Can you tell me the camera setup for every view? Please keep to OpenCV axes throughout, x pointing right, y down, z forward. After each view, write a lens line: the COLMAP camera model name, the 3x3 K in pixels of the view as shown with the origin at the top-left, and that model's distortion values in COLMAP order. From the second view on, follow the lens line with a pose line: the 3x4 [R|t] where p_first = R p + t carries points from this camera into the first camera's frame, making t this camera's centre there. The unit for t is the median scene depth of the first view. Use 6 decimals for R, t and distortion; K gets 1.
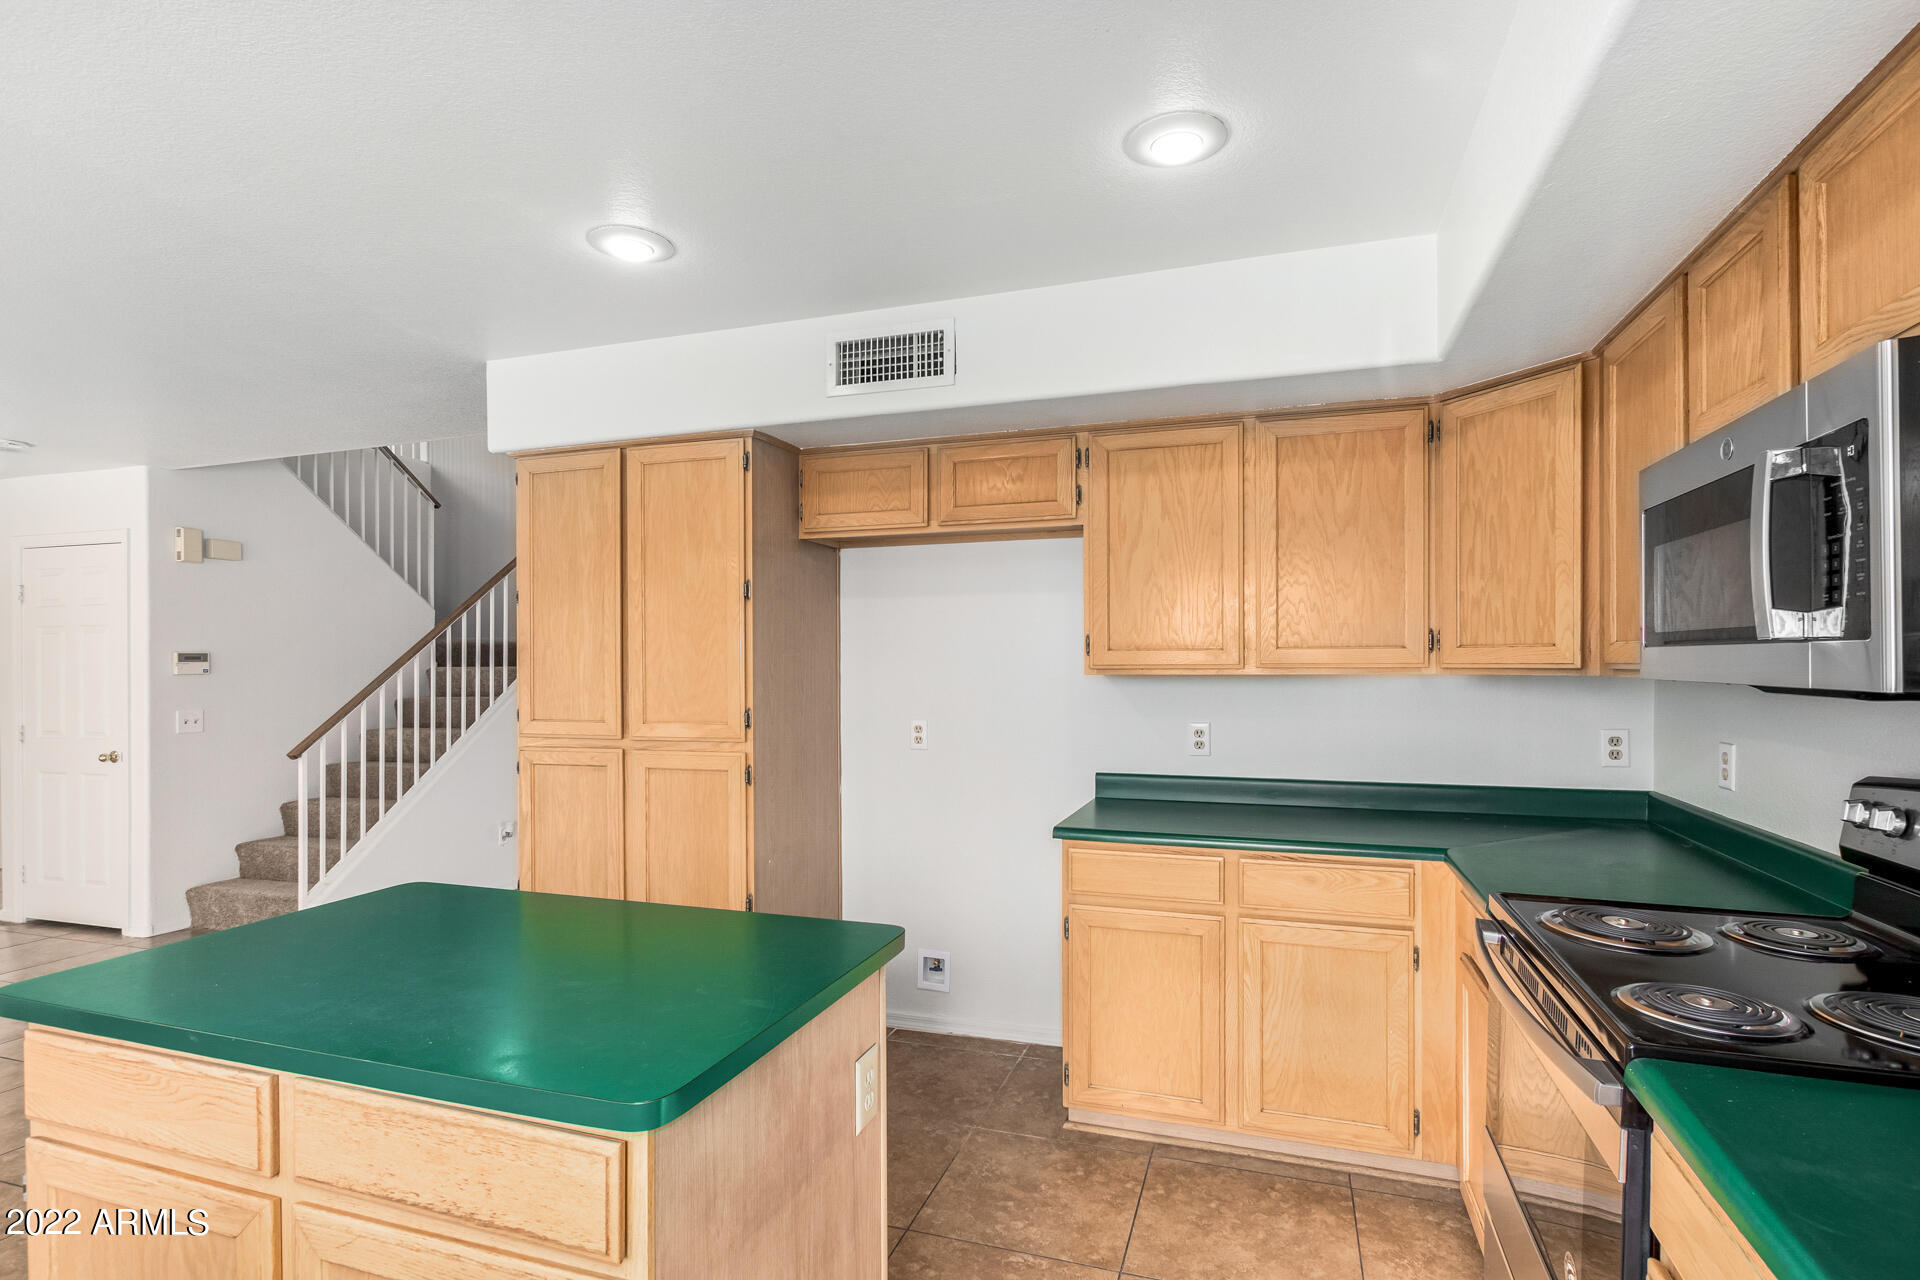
lens RADIAL K [[905.5, 0, 998.5], [0, 905.5, 664.8], [0, 0, 1]] dist [-0.001085, -0.000405]
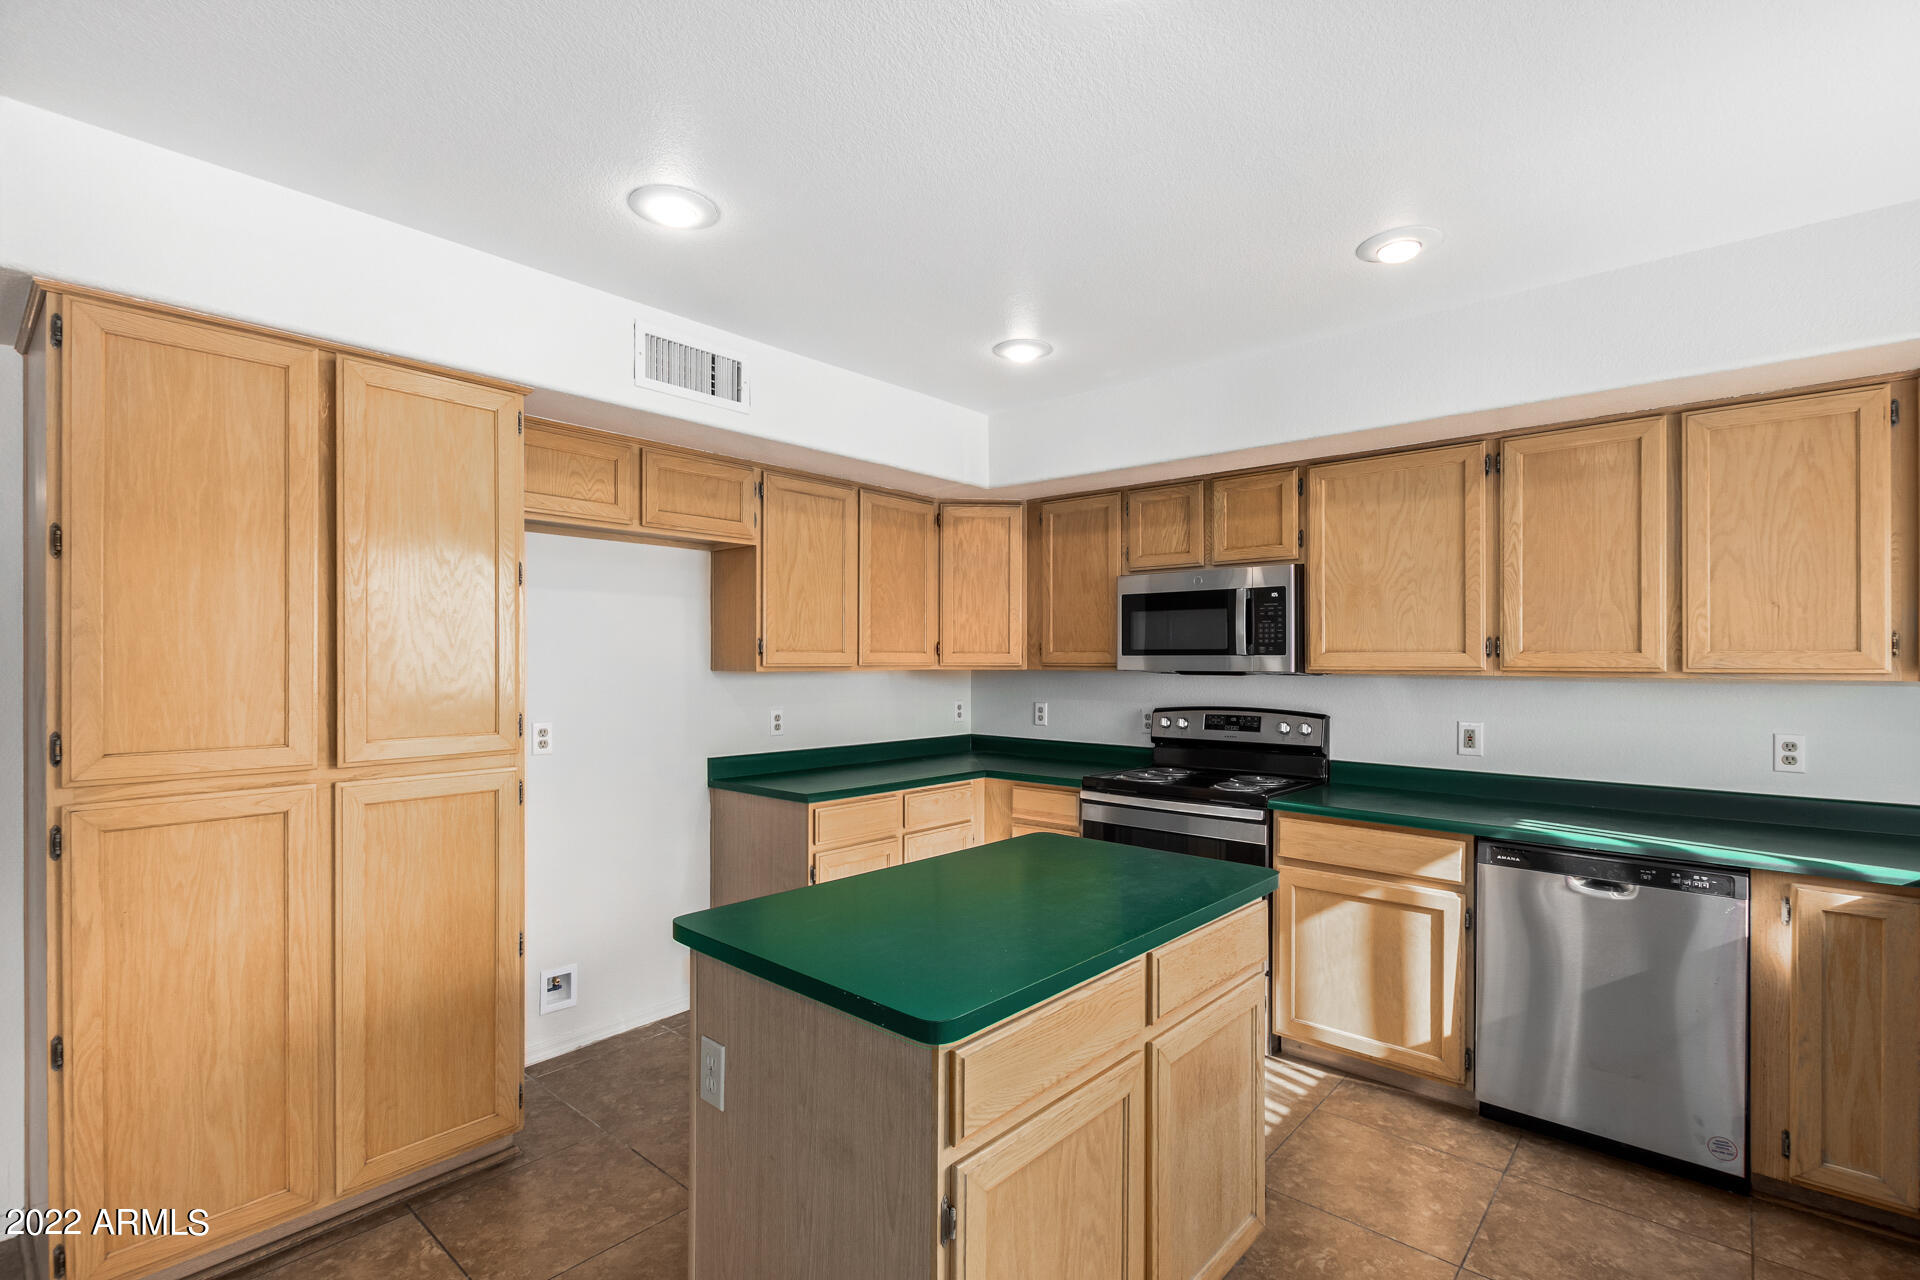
lens RADIAL K [[888.2, 0, 960.2], [0, 888.2, 658.9], [0, 0, 1]] dist [0.007371, -0.000232]
pose [[0.410476, 0.006849, 0.911846, -0.914701], [-0.000161, 0.999972, -0.007438, 0.003309], [-0.911871, 0.002907, 0.410466, 0.295288]]
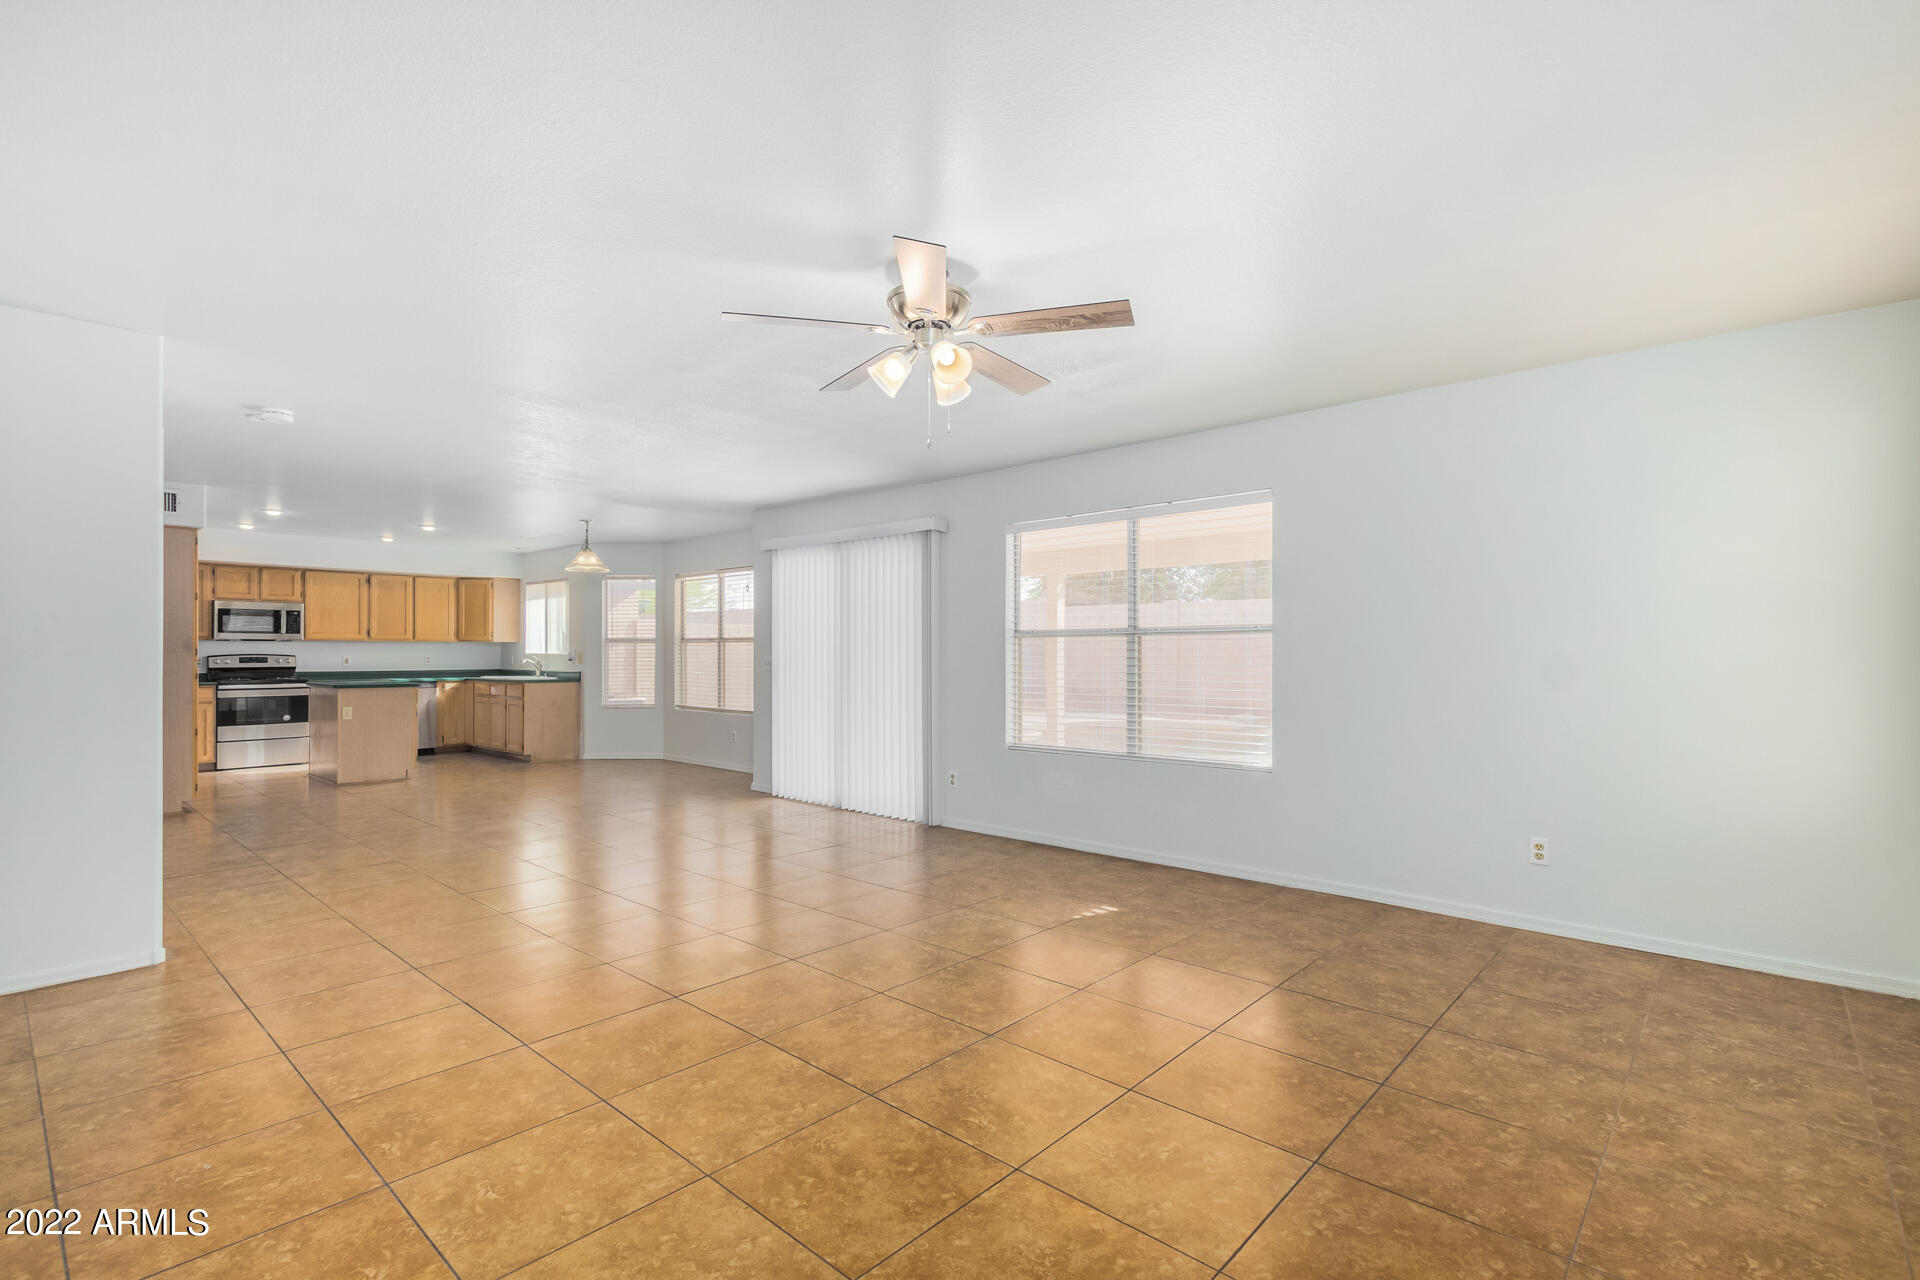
lens RADIAL K [[884.0, 0, 962.8], [0, 884.0, 650.3], [0, 0, 1]] dist [0.004834, -0.000439]
pose [[-0.911208, 0.005411, 0.411911, -3.508036], [0.006212, 0.999981, 0.000606, 0.069004], [-0.411899, 0.003111, -0.911224, 2.521625]]
